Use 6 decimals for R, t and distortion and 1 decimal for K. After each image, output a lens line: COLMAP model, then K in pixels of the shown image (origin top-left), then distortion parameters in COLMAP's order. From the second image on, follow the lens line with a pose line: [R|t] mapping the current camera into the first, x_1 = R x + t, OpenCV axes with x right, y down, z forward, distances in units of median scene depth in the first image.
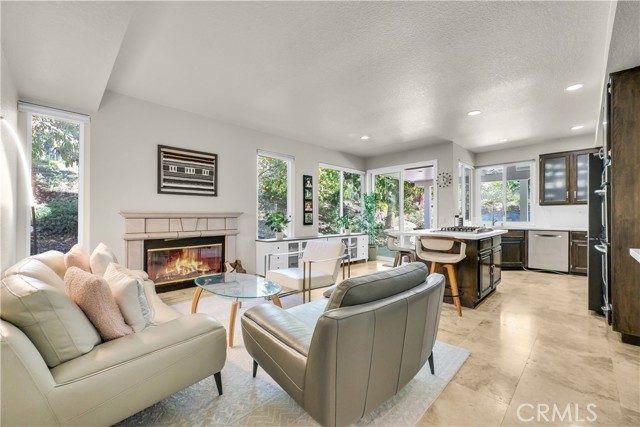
lens RADIAL K [[260.7, 0, 320.4], [0, 260.7, 217.8], [0, 0, 1]] dist [-0.001412, -0.000052]
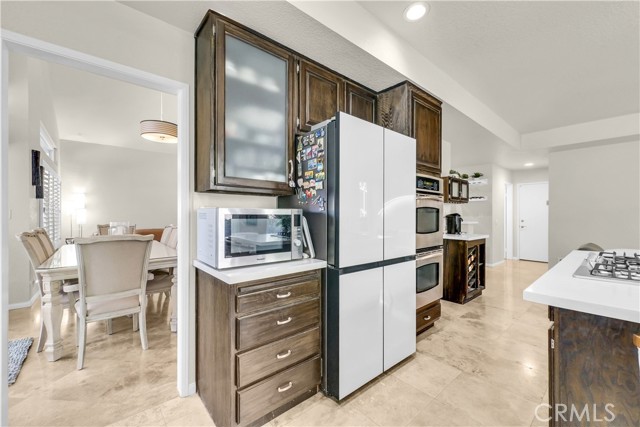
lens RADIAL K [[260.7, 0, 324.5], [0, 260.7, 215.4], [0, 0, 1]] dist [-0.001412, -0.000052]
pose [[-0.998064, -0.001923, 0.062162, 0.750864], [-0.001608, 0.999986, 0.005132, -0.021941], [-0.062171, 0.005022, -0.998053, 1.058601]]
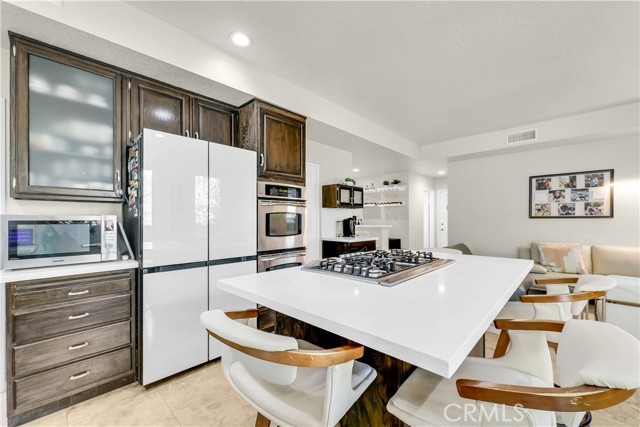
lens RADIAL K [[260.7, 0, 324.6], [0, 260.7, 219.8], [0, 0, 1]] dist [-0.001412, -0.000052]
pose [[-0.999643, 0.005074, -0.026228, 0.501487], [0.004966, 0.999979, 0.004170, -0.021790], [0.026249, 0.004038, -0.999647, 1.104648]]
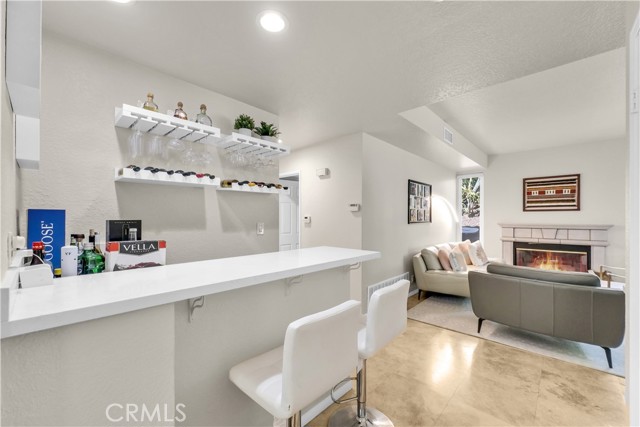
lens RADIAL K [[260.7, 0, 317.8], [0, 260.7, 216.1], [0, 0, 1]] dist [-0.001412, -0.000052]
pose [[0.035348, -0.002867, -0.999371, 0.611822], [-0.005696, 0.999979, -0.003070, -0.041629], [0.999359, 0.005801, 0.035331, -0.165237]]
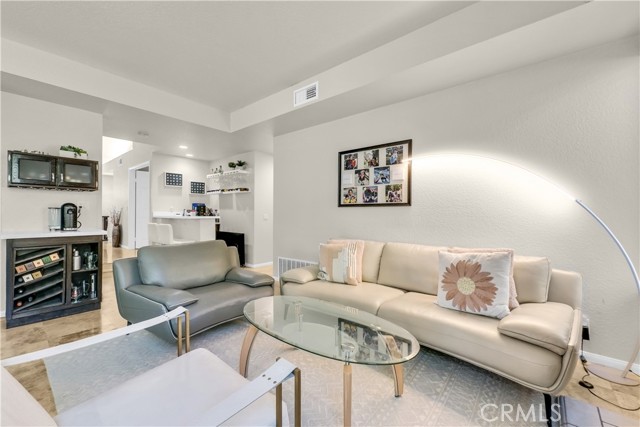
lens RADIAL K [[260.7, 0, 326.1], [0, 260.7, 212.3], [0, 0, 1]] dist [-0.001412, -0.000052]
pose [[-0.994940, -0.004165, -0.100382, -0.160441], [-0.003870, 0.999988, -0.003134, -0.002446], [0.100394, -0.002730, -0.994944, 0.893513]]
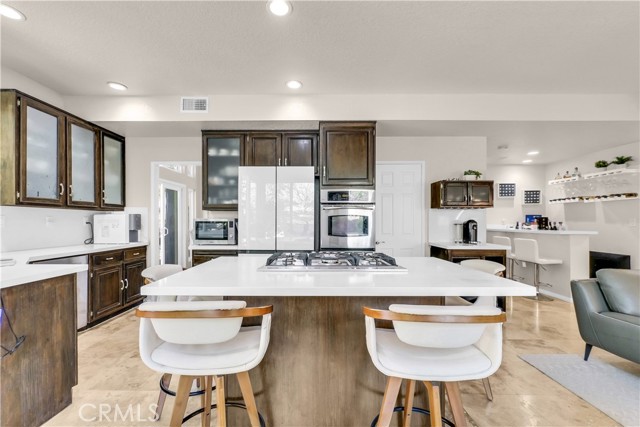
lens RADIAL K [[272.4, 0, 312.5], [0, 272.4, 224.6], [0, 0, 1]] dist [-0.003403, -0.000206]
pose [[-0.693621, -0.006367, 0.720312, 0.151273], [0.001788, 0.999943, 0.010561, -0.019795], [-0.720338, 0.008613, -0.693570, 1.050120]]
